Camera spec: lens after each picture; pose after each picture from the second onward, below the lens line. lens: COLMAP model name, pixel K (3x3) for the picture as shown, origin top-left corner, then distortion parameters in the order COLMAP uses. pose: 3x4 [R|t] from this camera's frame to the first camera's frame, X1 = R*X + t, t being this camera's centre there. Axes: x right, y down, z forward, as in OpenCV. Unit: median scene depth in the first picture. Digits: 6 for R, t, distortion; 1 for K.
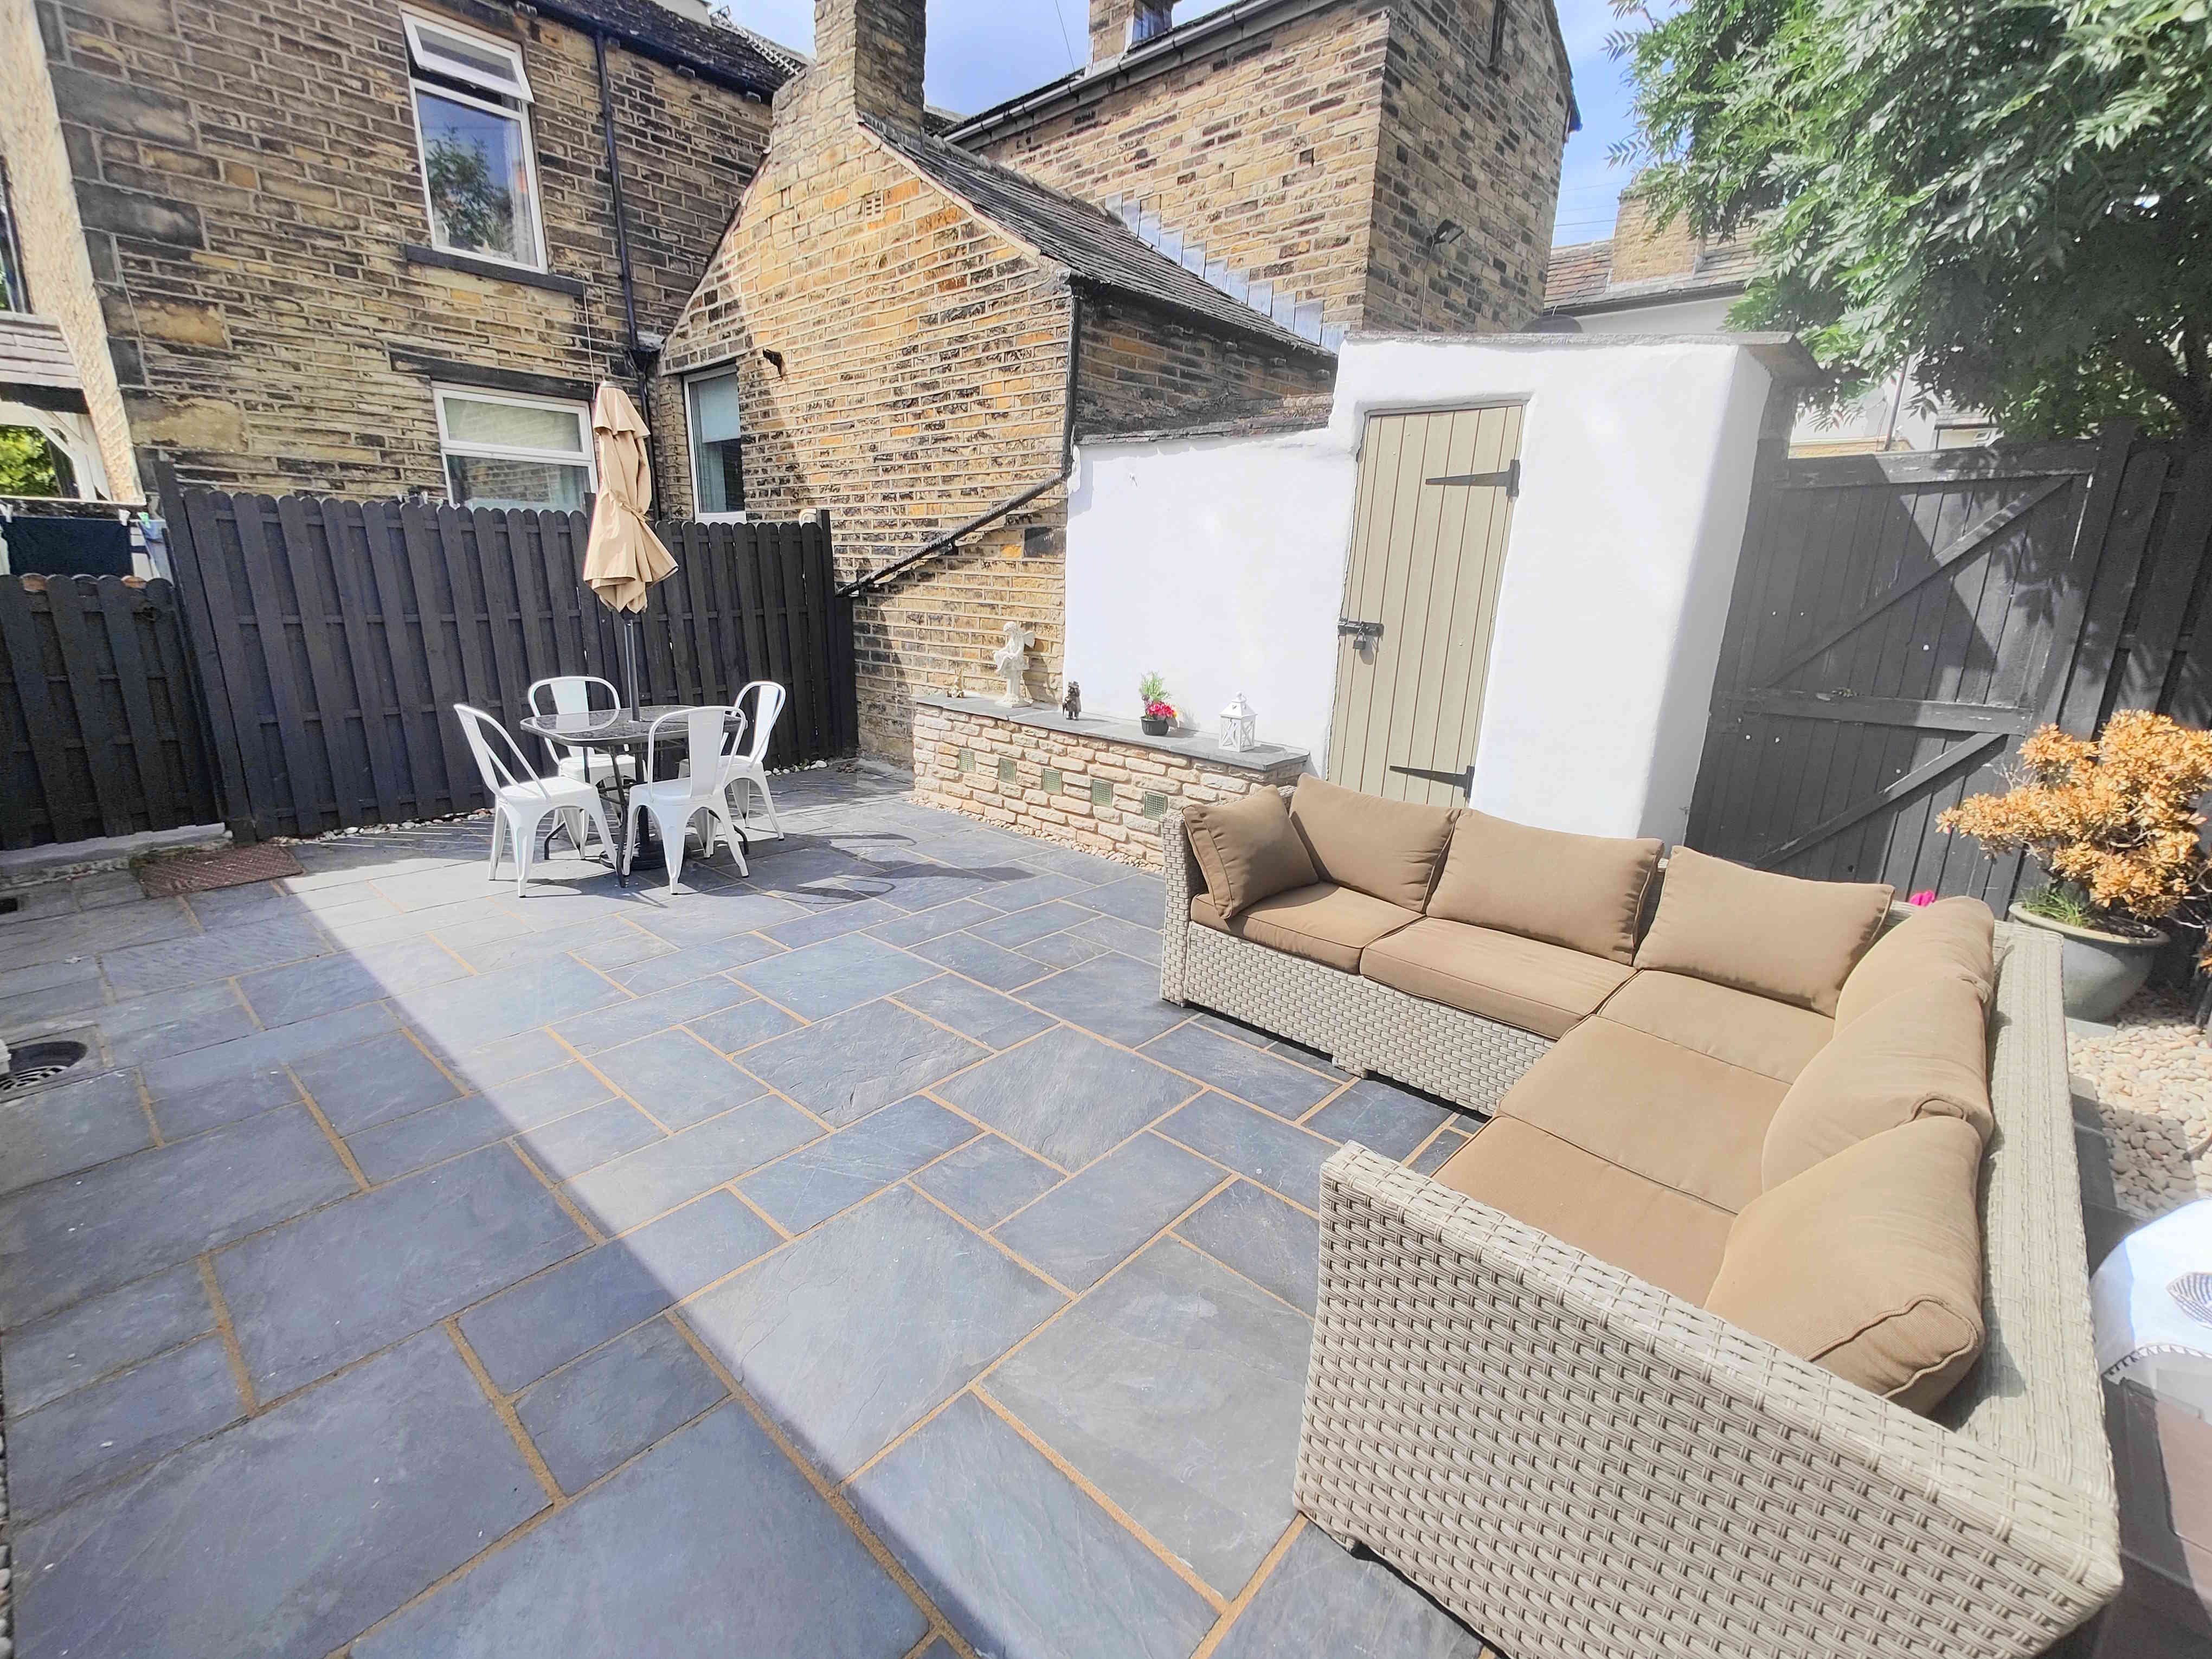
lens RADIAL K [[978.3, 0, 1110.8], [0, 978.3, 830.1], [0, 0, 1]] dist [0.010013, 0.000032]
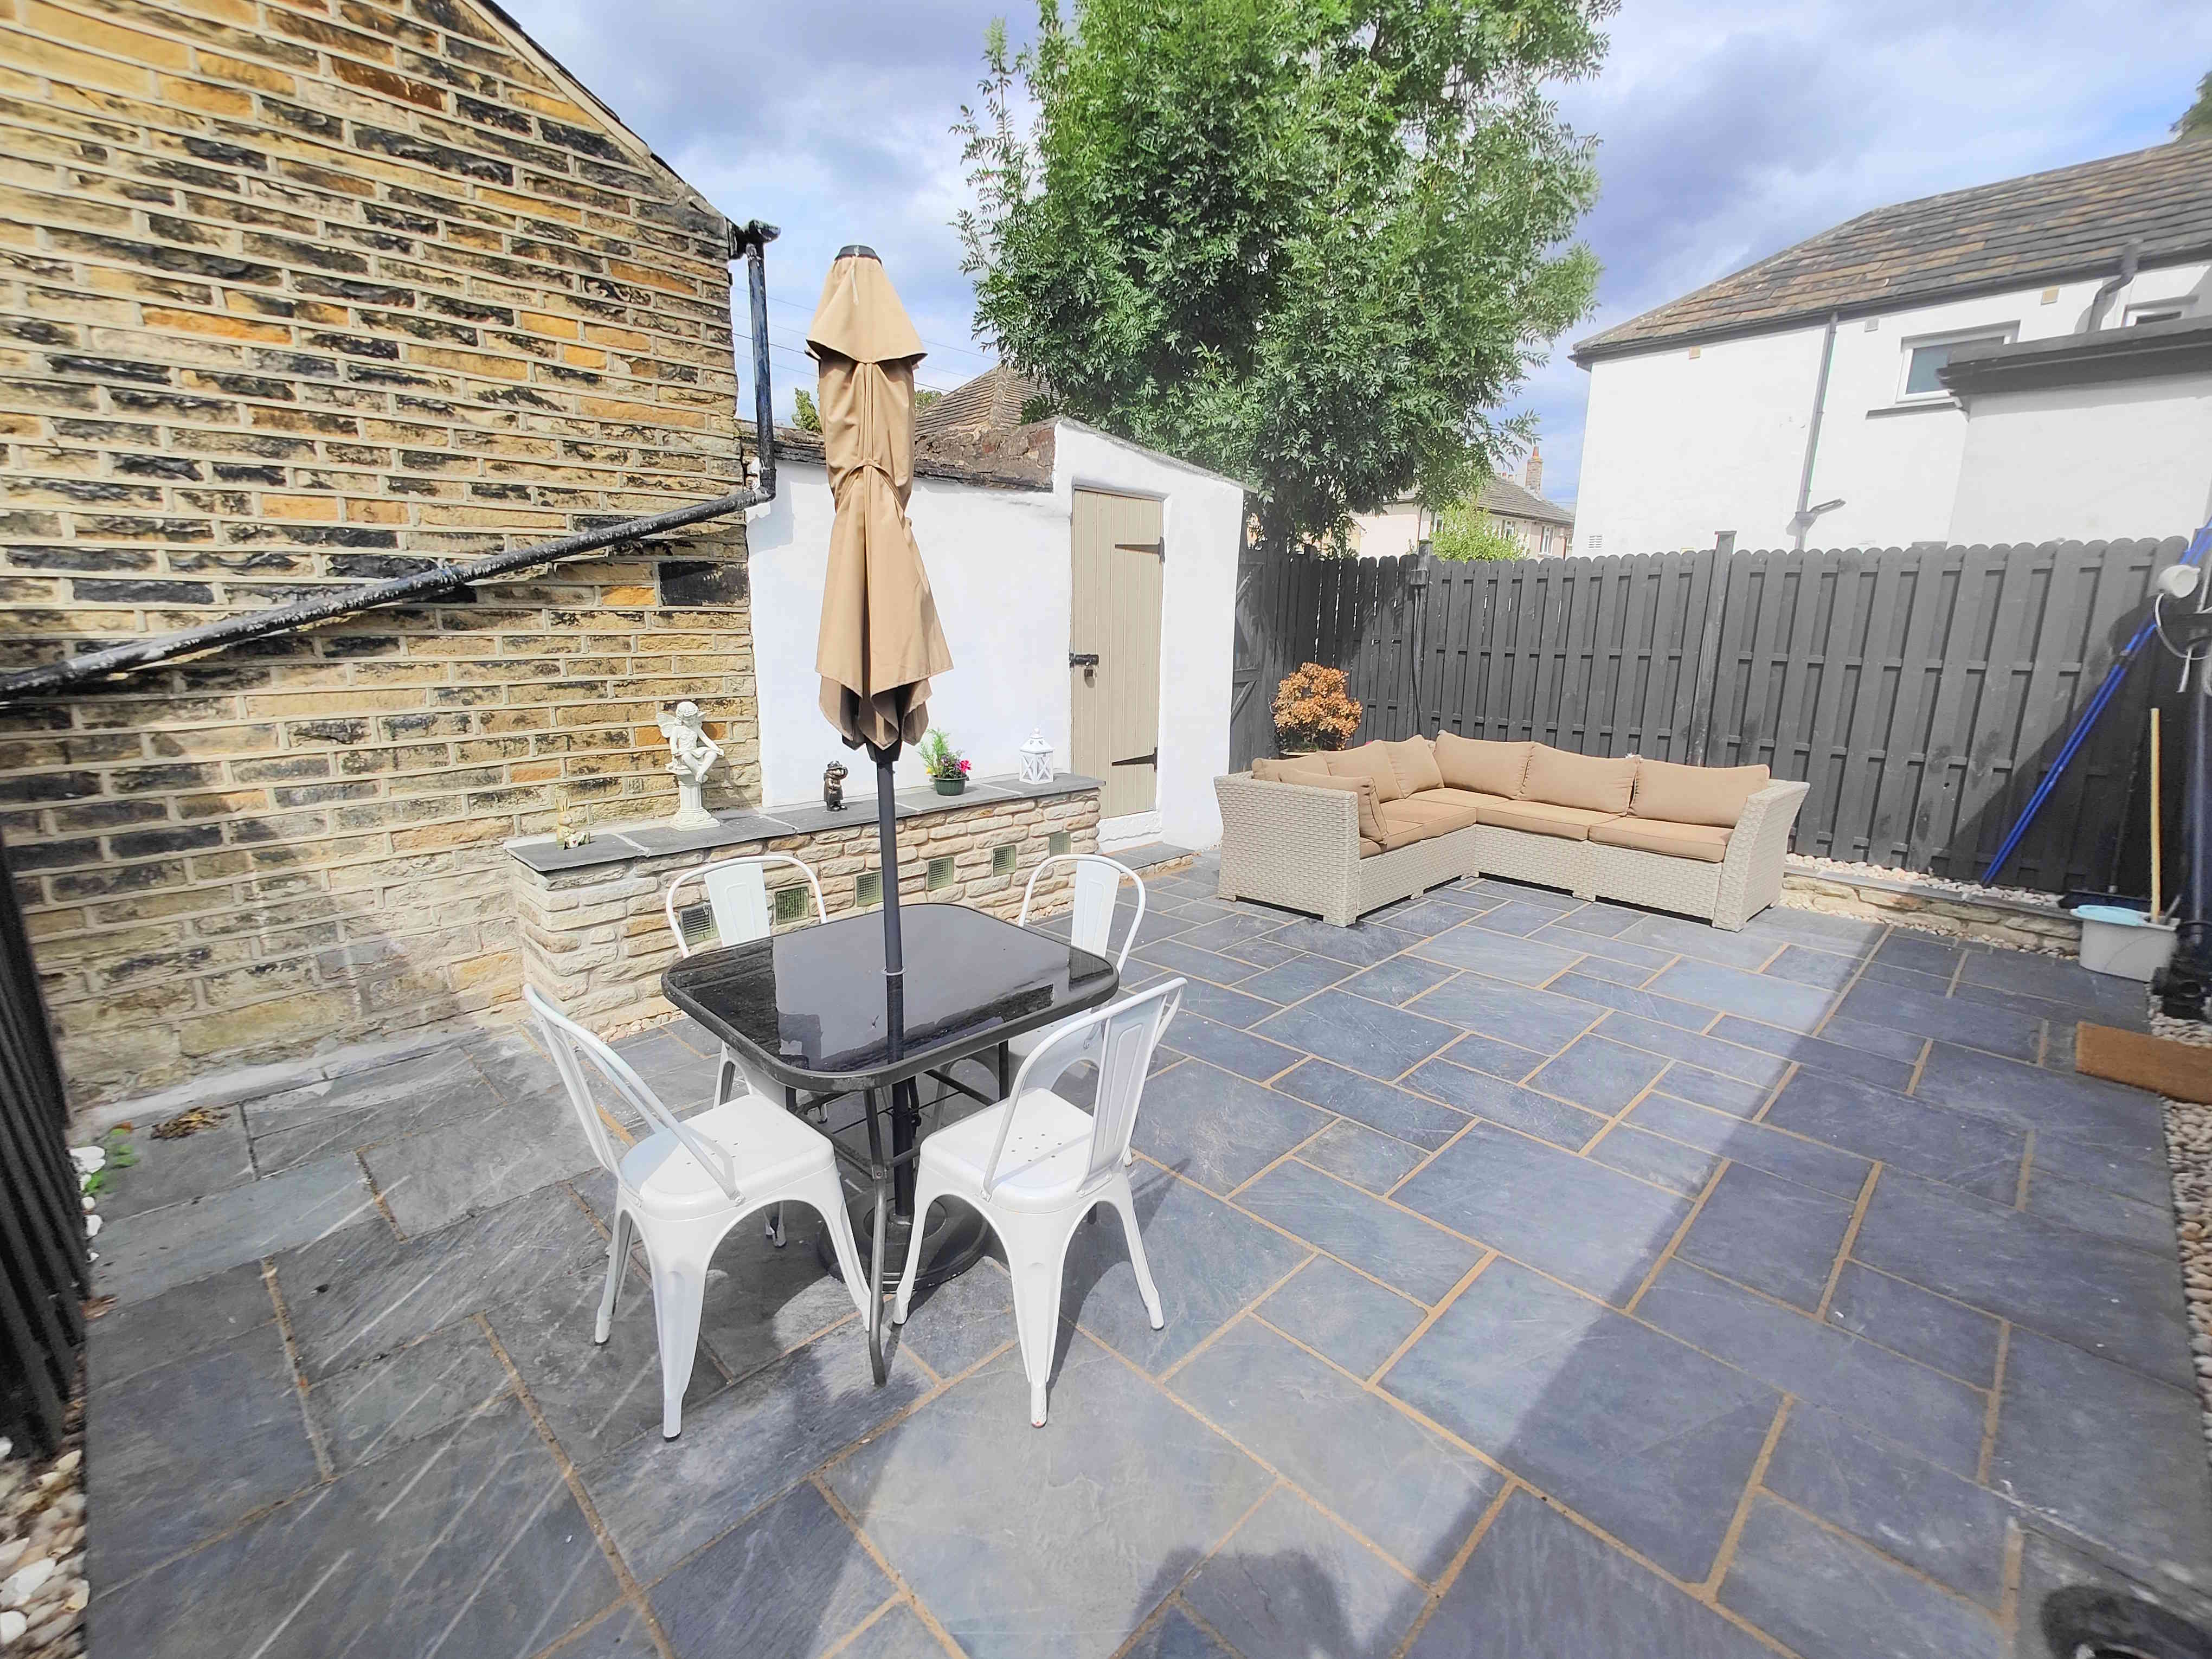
lens RADIAL K [[978.3, 0, 1096.7], [0, 978.3, 834.0], [0, 0, 1]] dist [0.010013, 0.000032]
pose [[0.057011, -0.250632, 0.966402, -0.727159], [0.254941, 0.939540, 0.228625, -0.203913], [-0.965274, 0.233341, 0.117460, 0.655803]]
